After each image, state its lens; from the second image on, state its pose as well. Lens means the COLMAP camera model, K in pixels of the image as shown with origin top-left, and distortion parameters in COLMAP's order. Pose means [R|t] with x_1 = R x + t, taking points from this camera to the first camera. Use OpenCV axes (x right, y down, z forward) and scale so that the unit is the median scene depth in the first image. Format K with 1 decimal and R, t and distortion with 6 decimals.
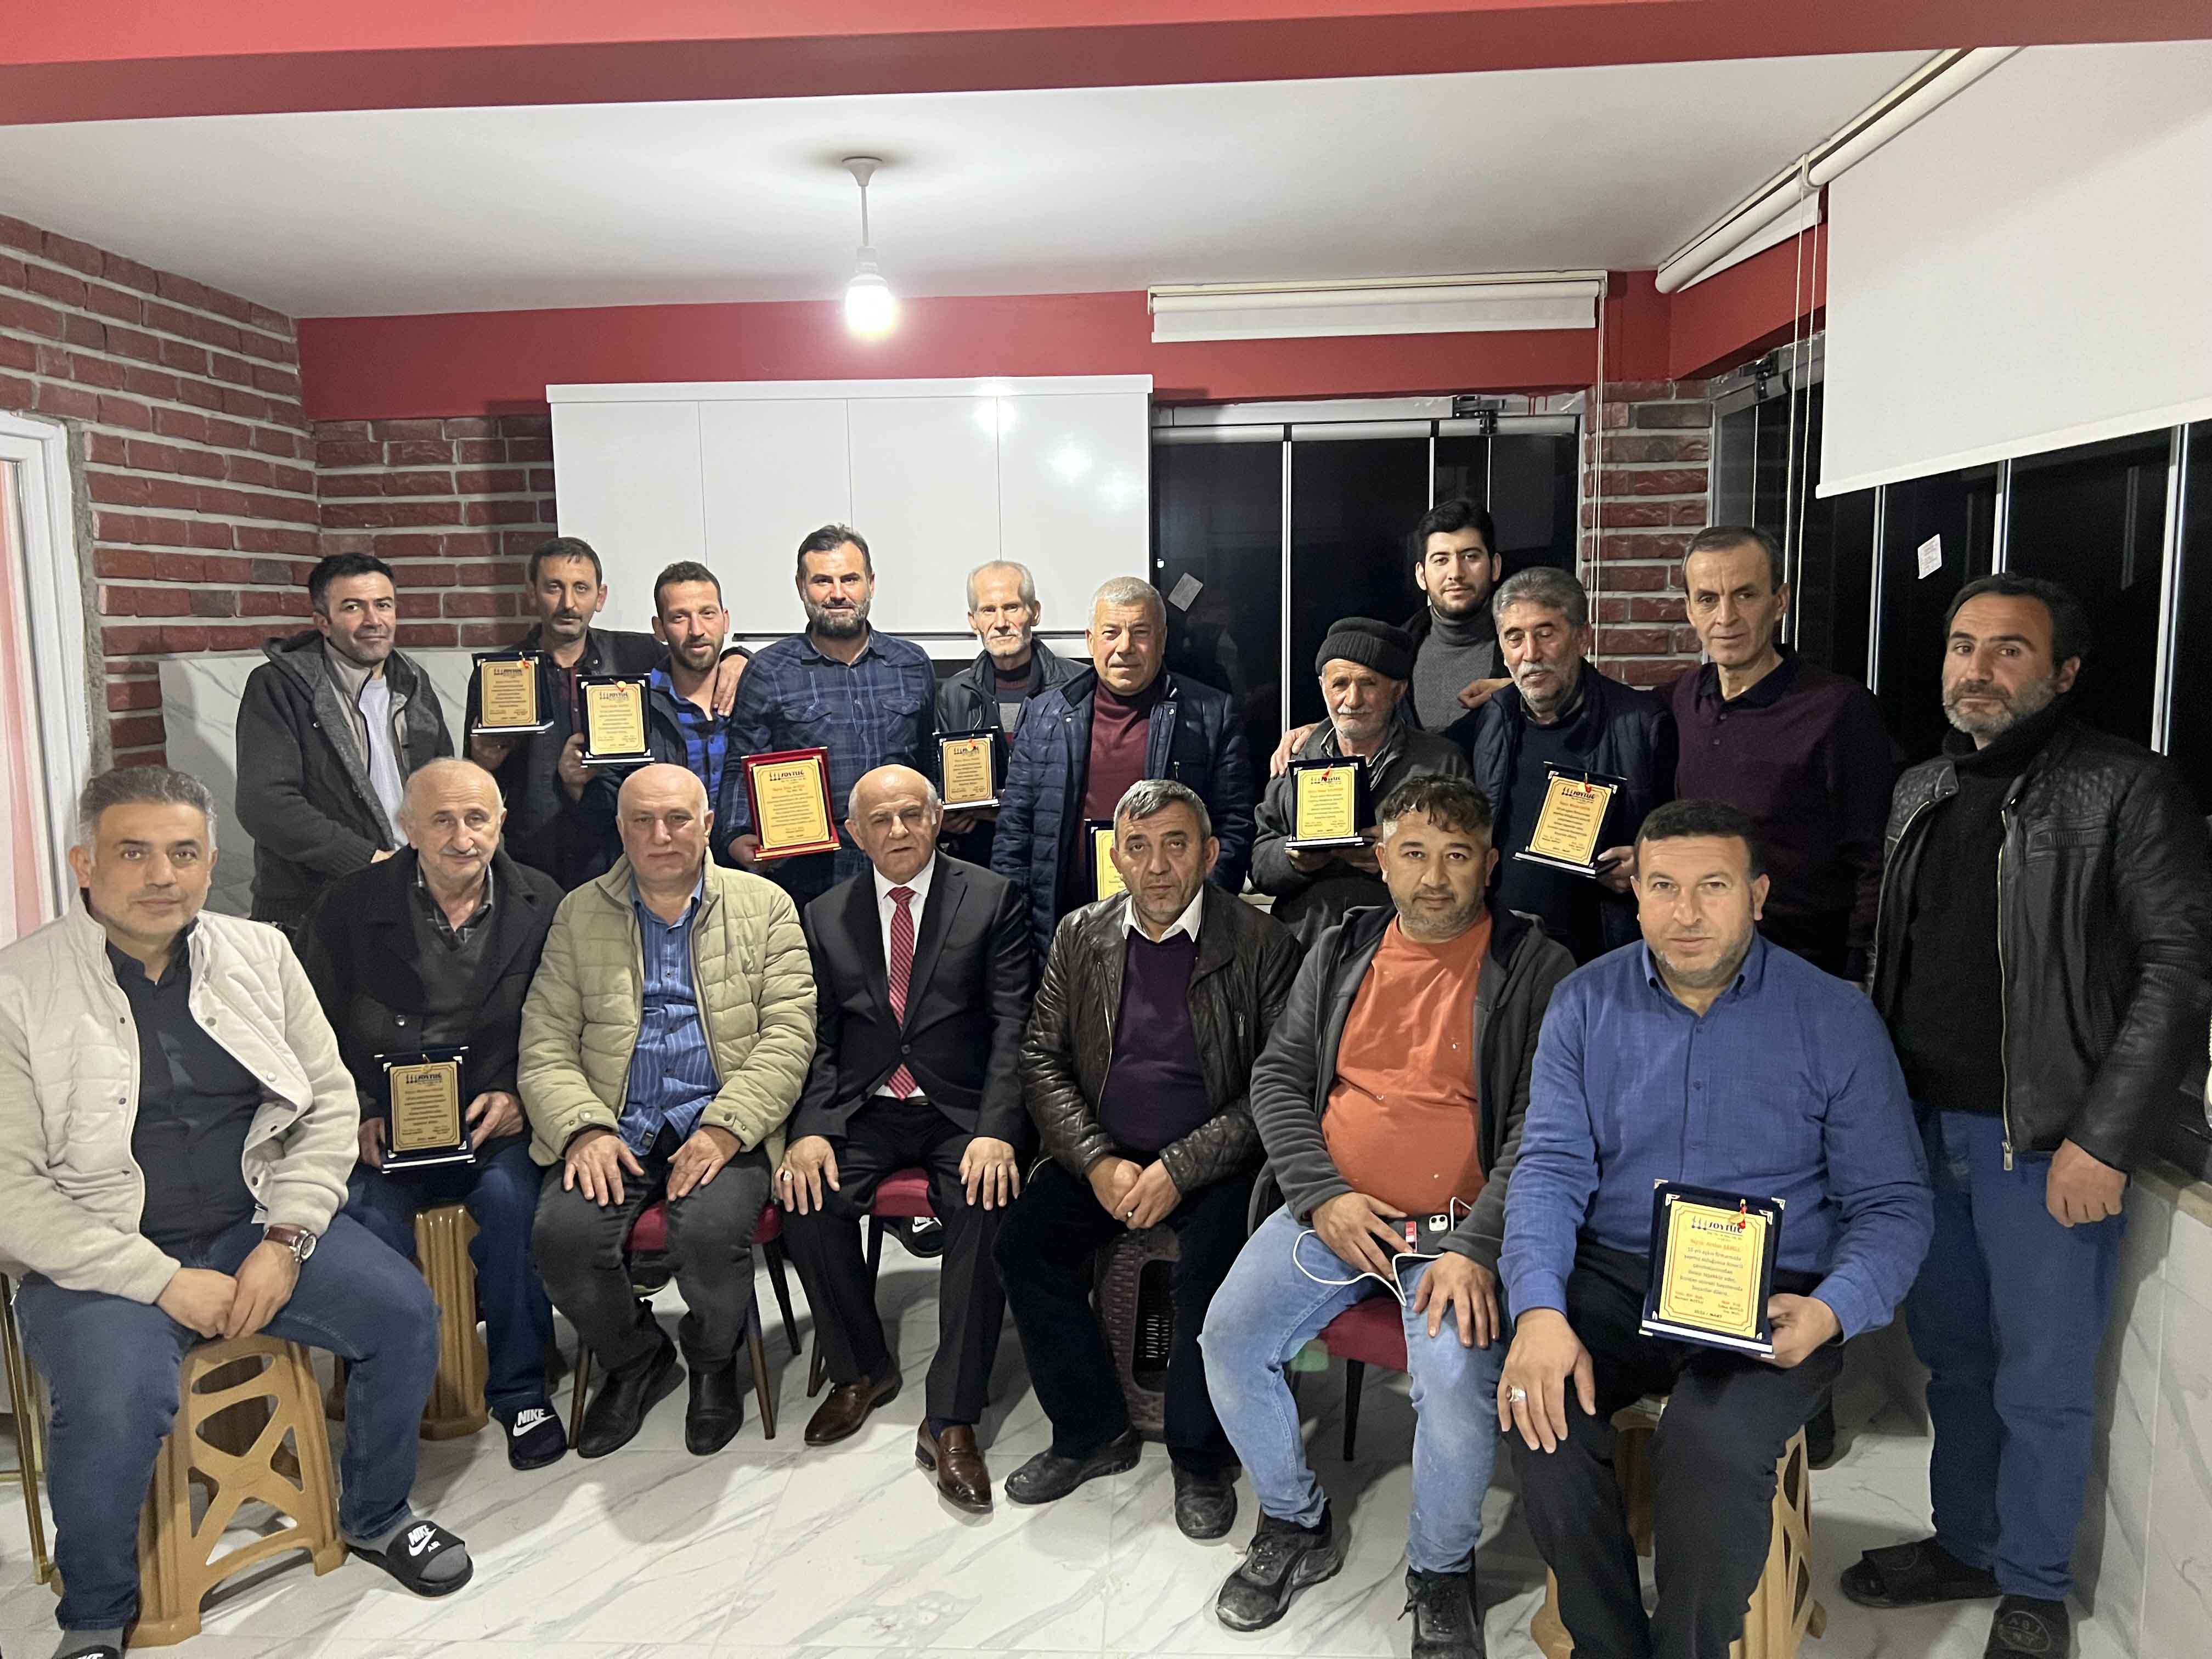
lens RADIAL K [[1665.6, 0, 1069.4], [0, 1665.6, 829.8], [0, 0, 1]] dist [0.035721, -0.048796]
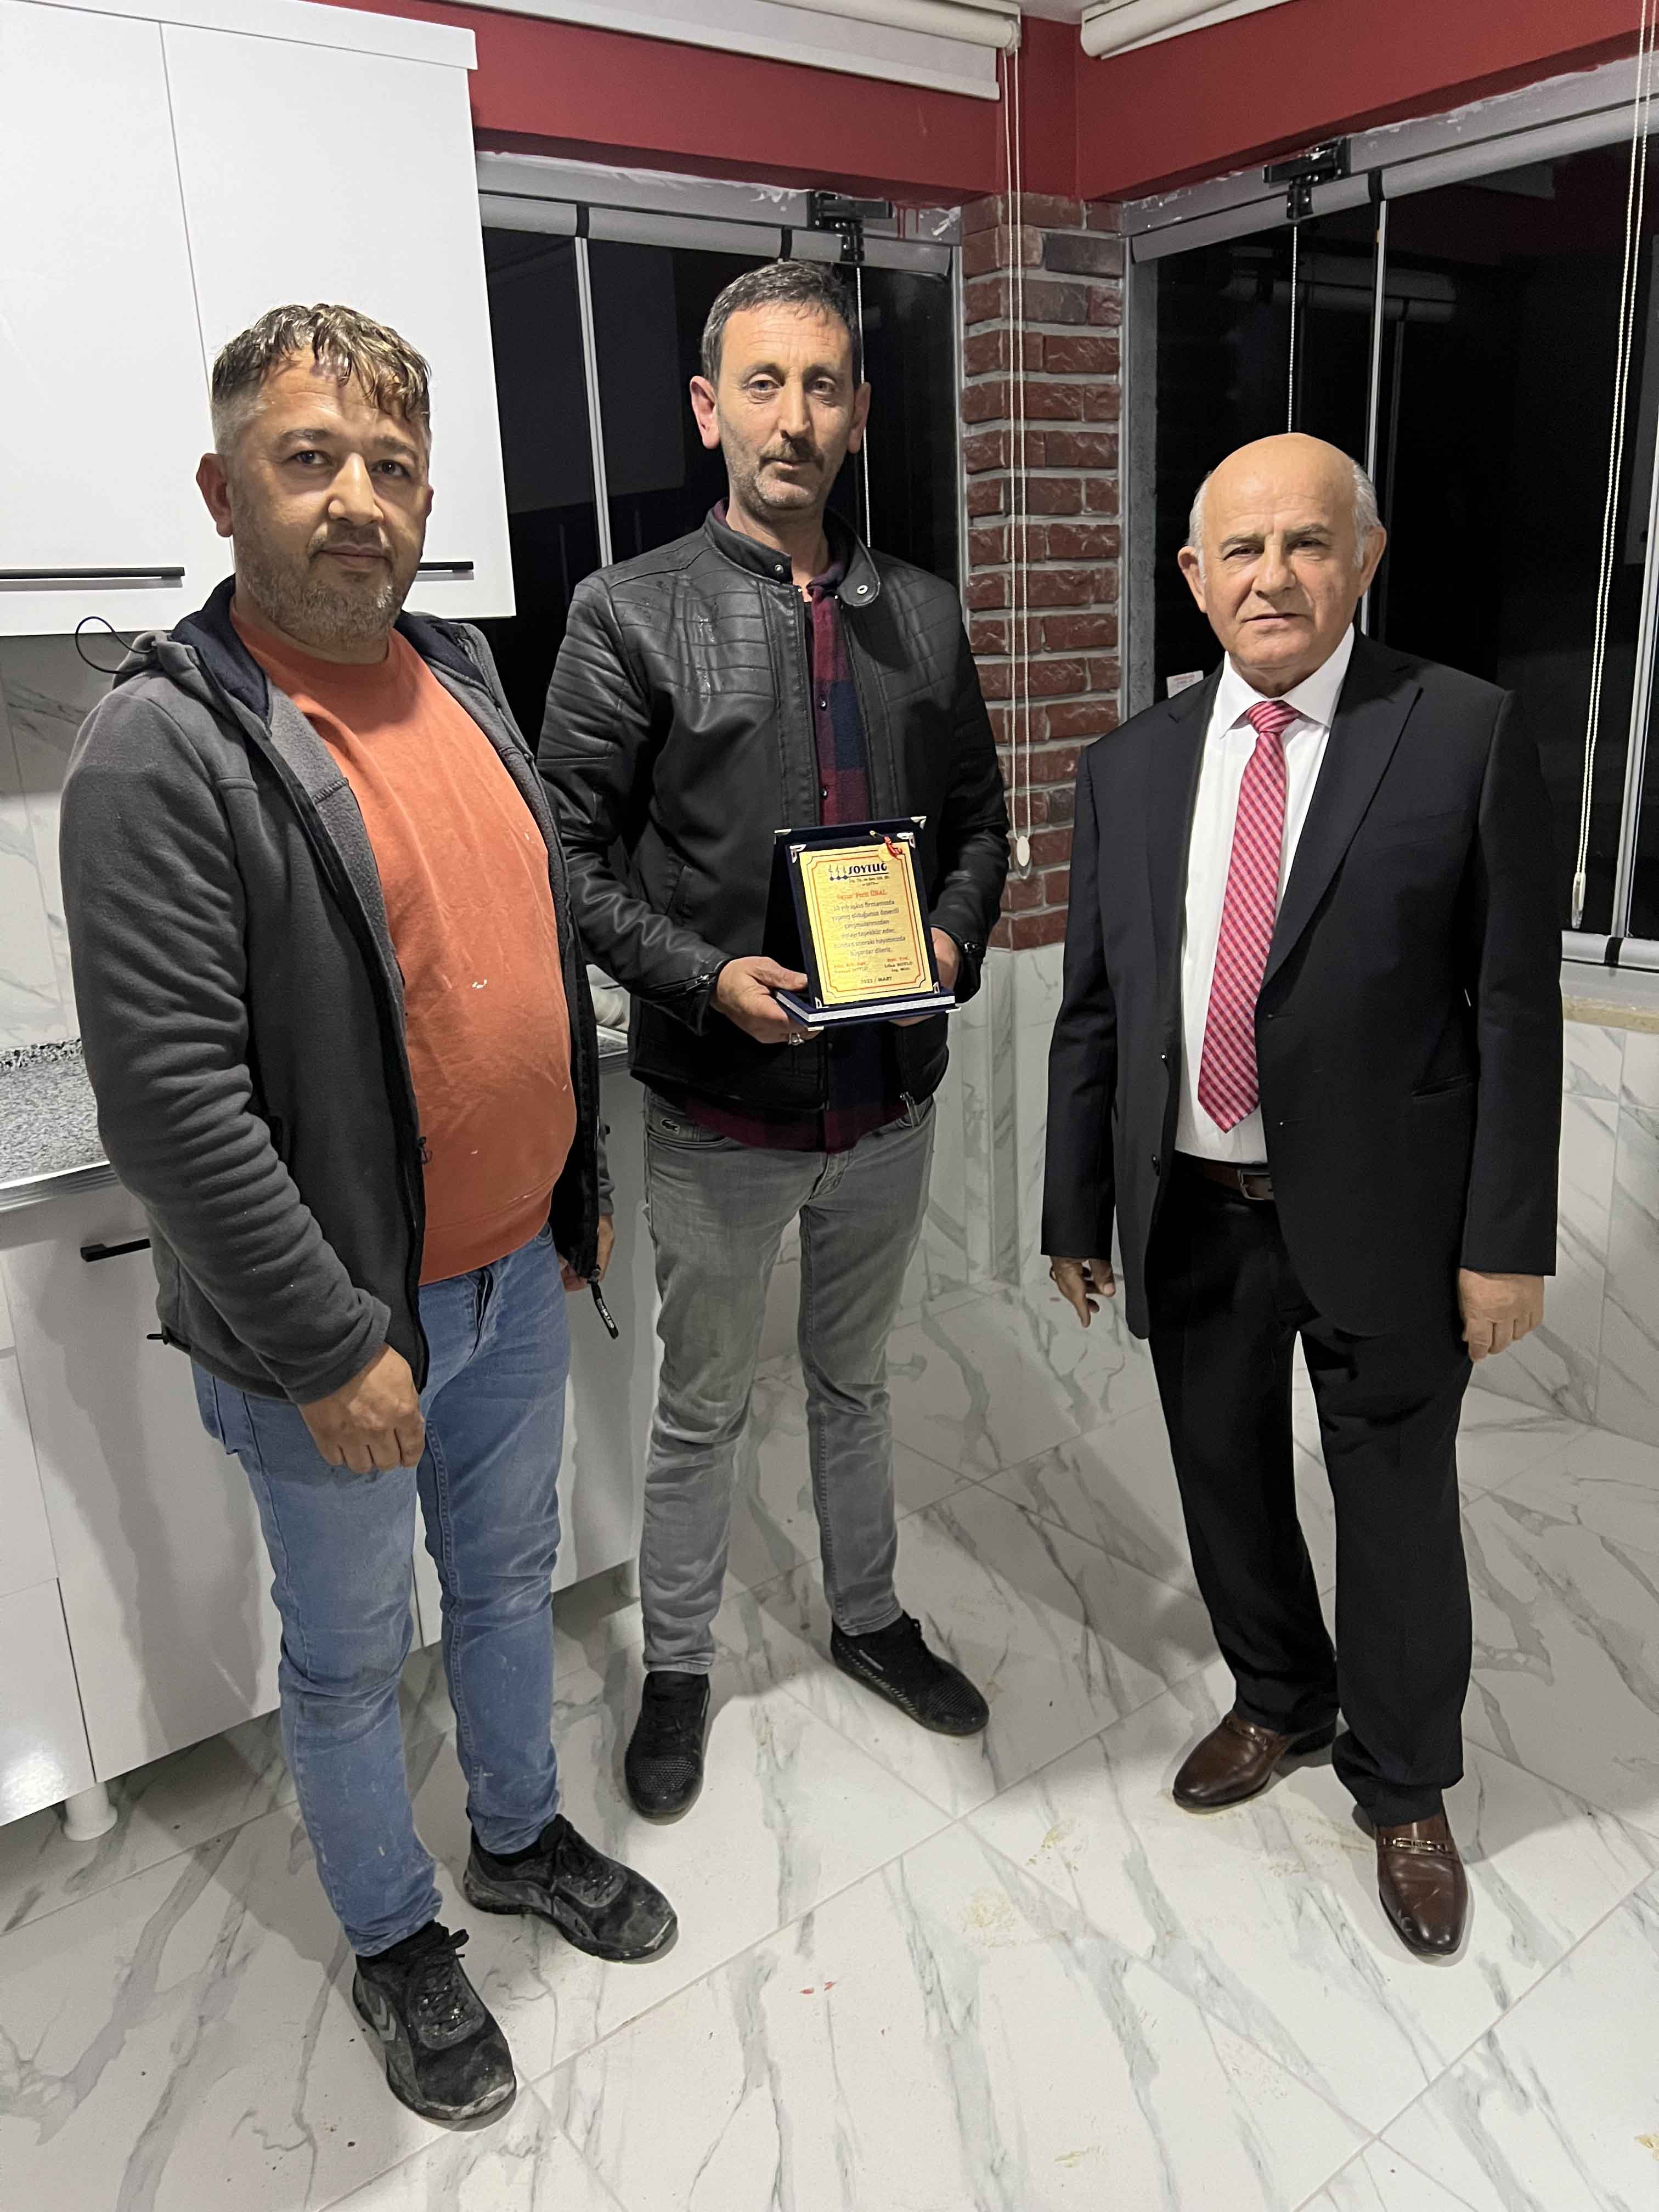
lens RADIAL K [[1665.6, 0, 814.2], [0, 1665.6, 1132.3], [0, 0, 1]] dist [0.035721, -0.048796]
pose [[0.747356, -0.215002, 0.628675, -0.332017], [0.122652, 0.974579, 0.187492, -0.042994], [-0.653005, -0.063015, 0.754728, 0.682683]]
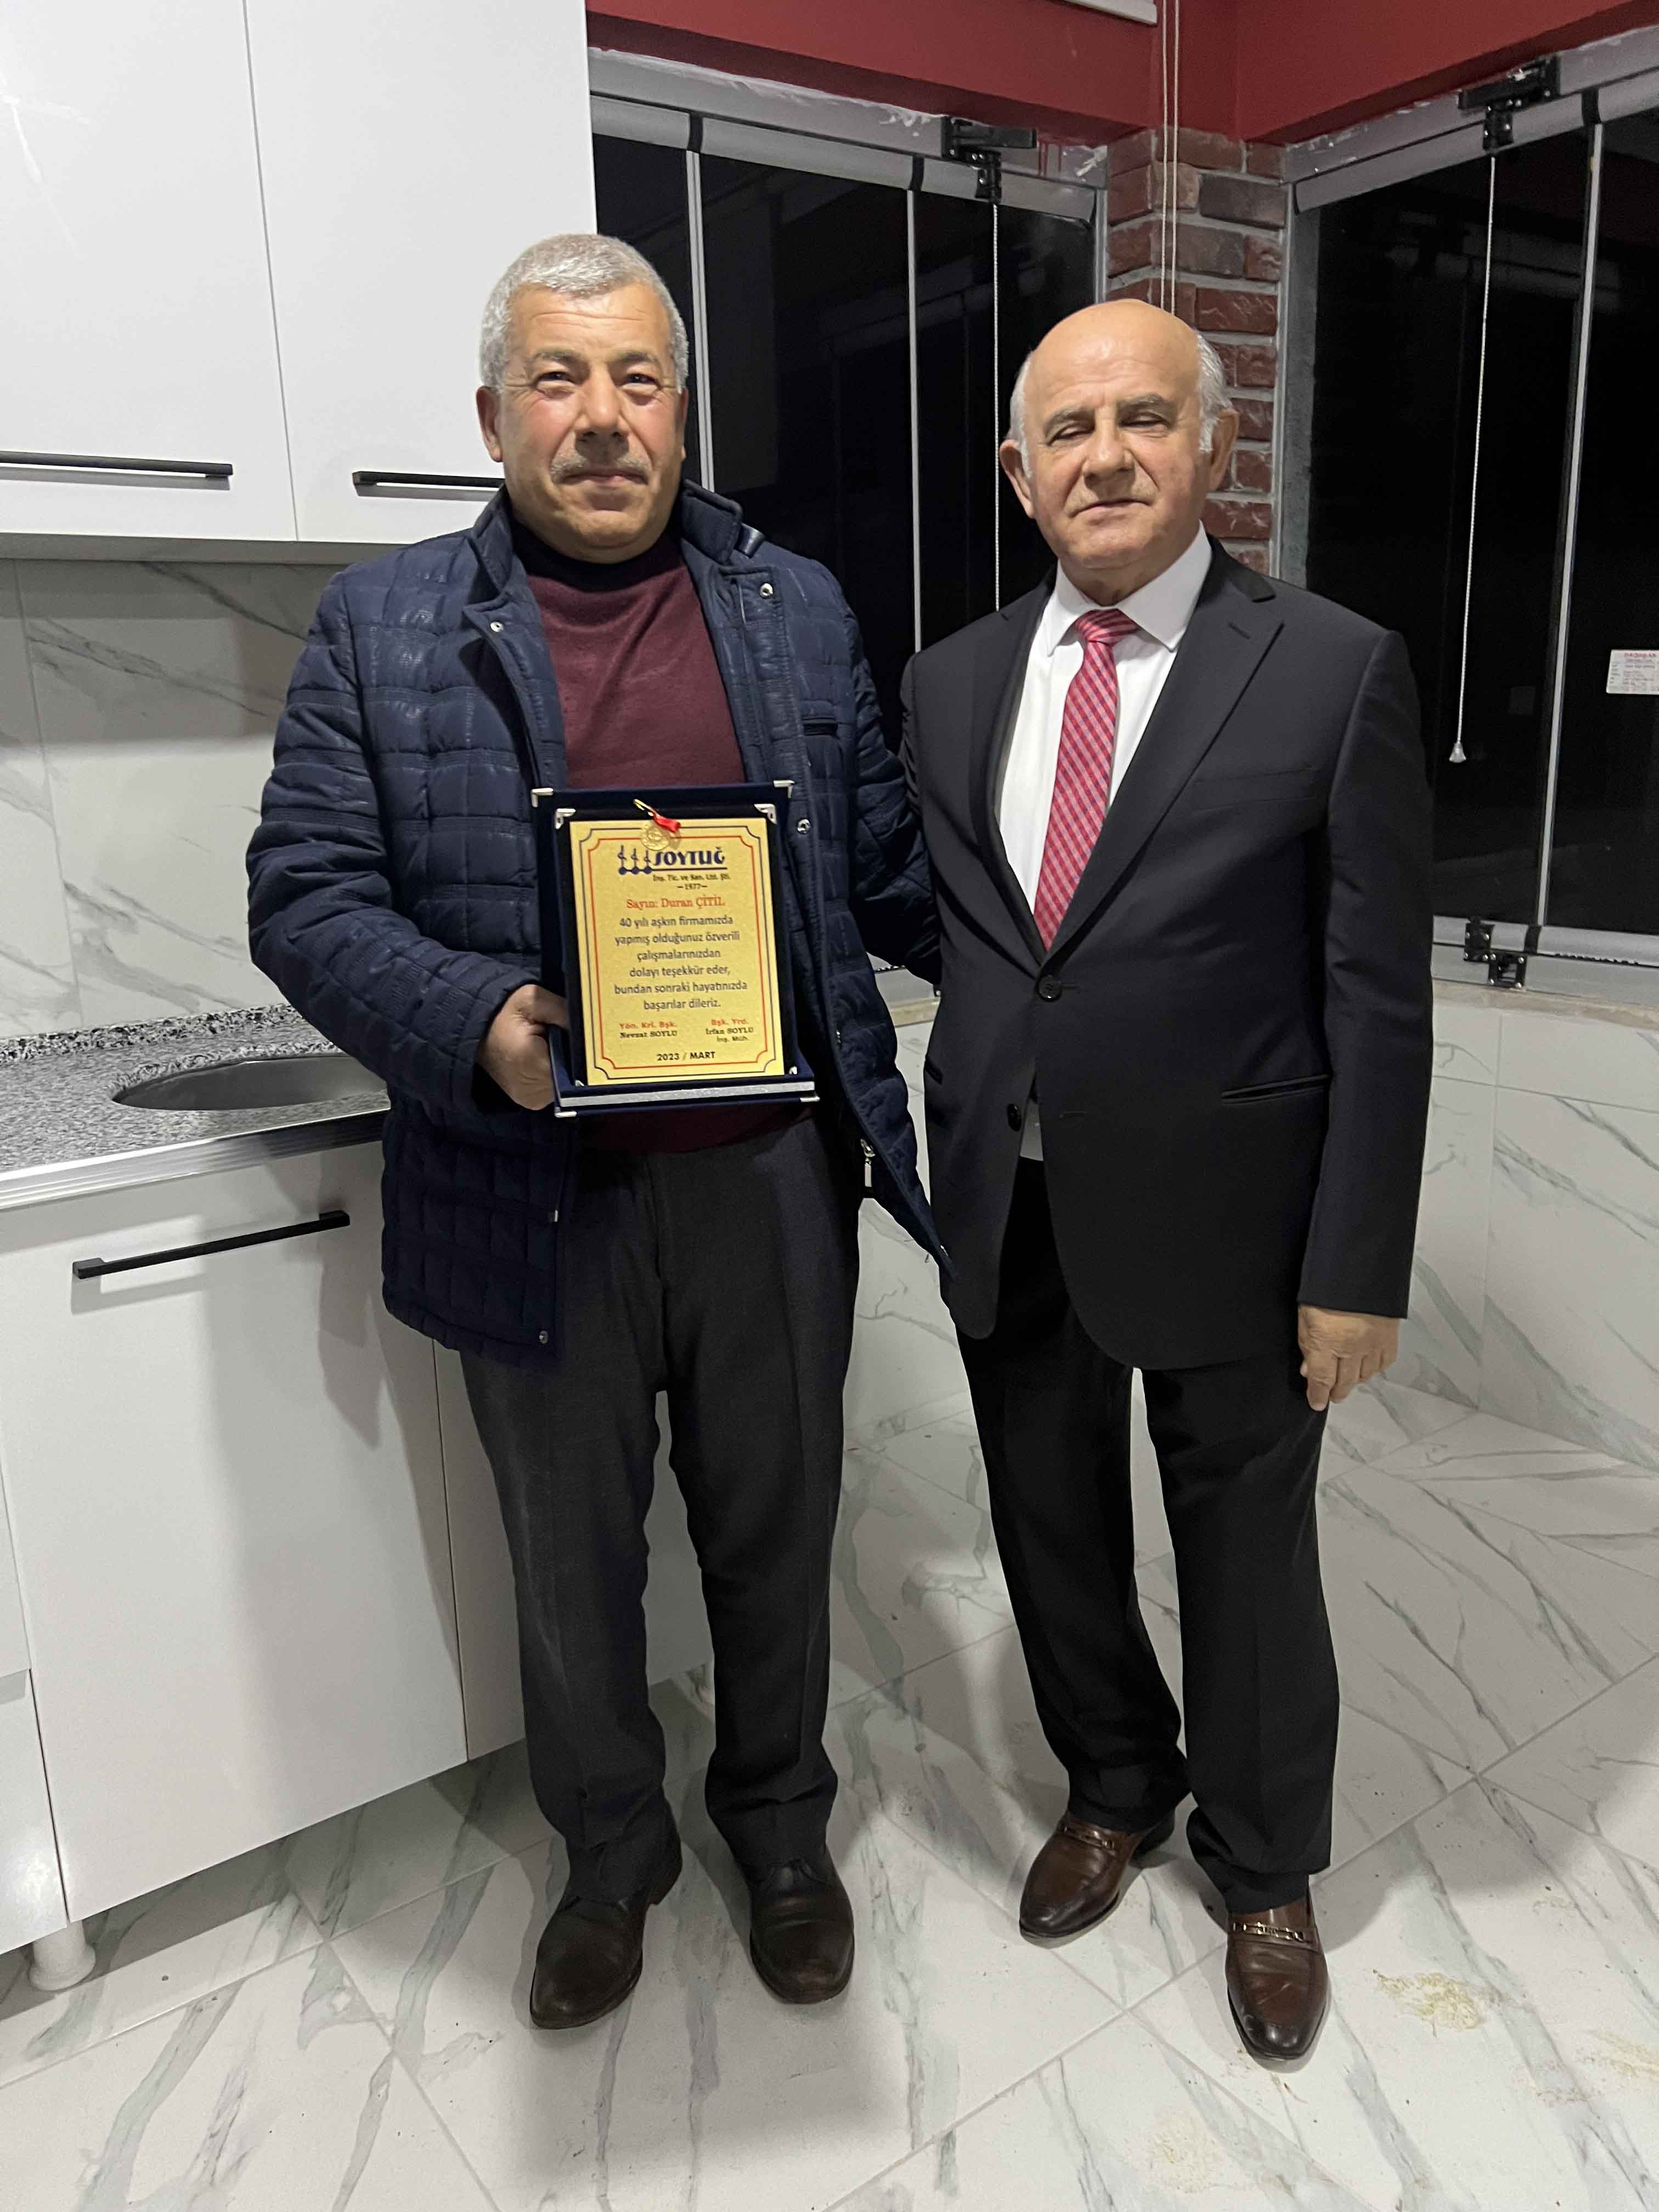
lens RADIAL K [[1665.6, 0, 804.8], [0, 1665.6, 1131.5], [0, 0, 1]] dist [0.035721, -0.048796]
pose [[0.771143, -0.171602, 0.613100, -0.291966], [0.104597, 0.984053, 0.143869, -0.010672], [-0.628011, -0.046815, 0.776795, 0.783687]]
